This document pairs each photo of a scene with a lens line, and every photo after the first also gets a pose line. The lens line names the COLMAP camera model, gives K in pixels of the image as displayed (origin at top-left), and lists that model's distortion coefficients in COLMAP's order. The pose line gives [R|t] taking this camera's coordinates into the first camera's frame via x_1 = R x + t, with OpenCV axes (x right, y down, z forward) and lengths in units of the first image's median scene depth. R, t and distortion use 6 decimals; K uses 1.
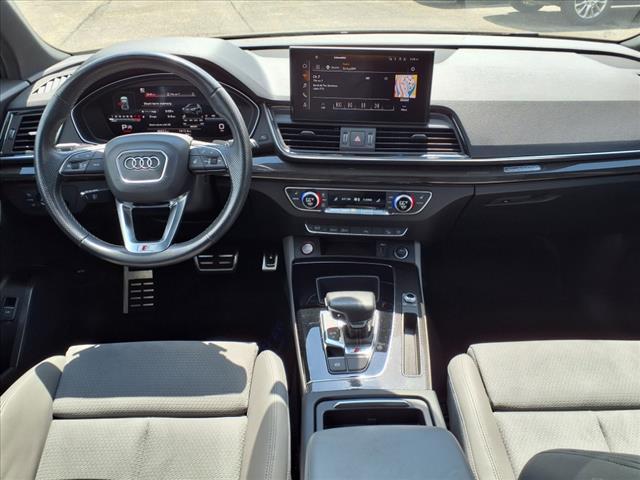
lens RADIAL K [[927.7, 0, 320.0], [0, 927.7, 240.0], [0, 0, 1]] dist [0.111577, -0.003055]
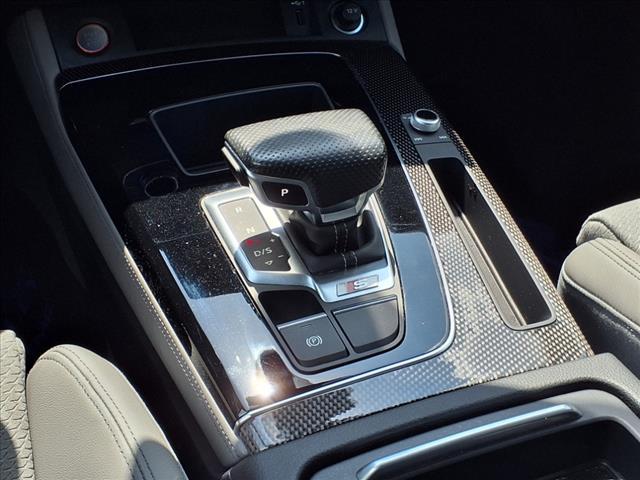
lens RADIAL K [[927.7, 0, 320.0], [0, 927.7, 240.0], [0, 0, 1]] dist [0.111577, -0.003055]
pose [[0.902174, -0.180658, 0.391721, -0.096078], [0.152650, 0.983024, 0.101794, 0.066009], [-0.403461, -0.032039, 0.914436, 0.691439]]
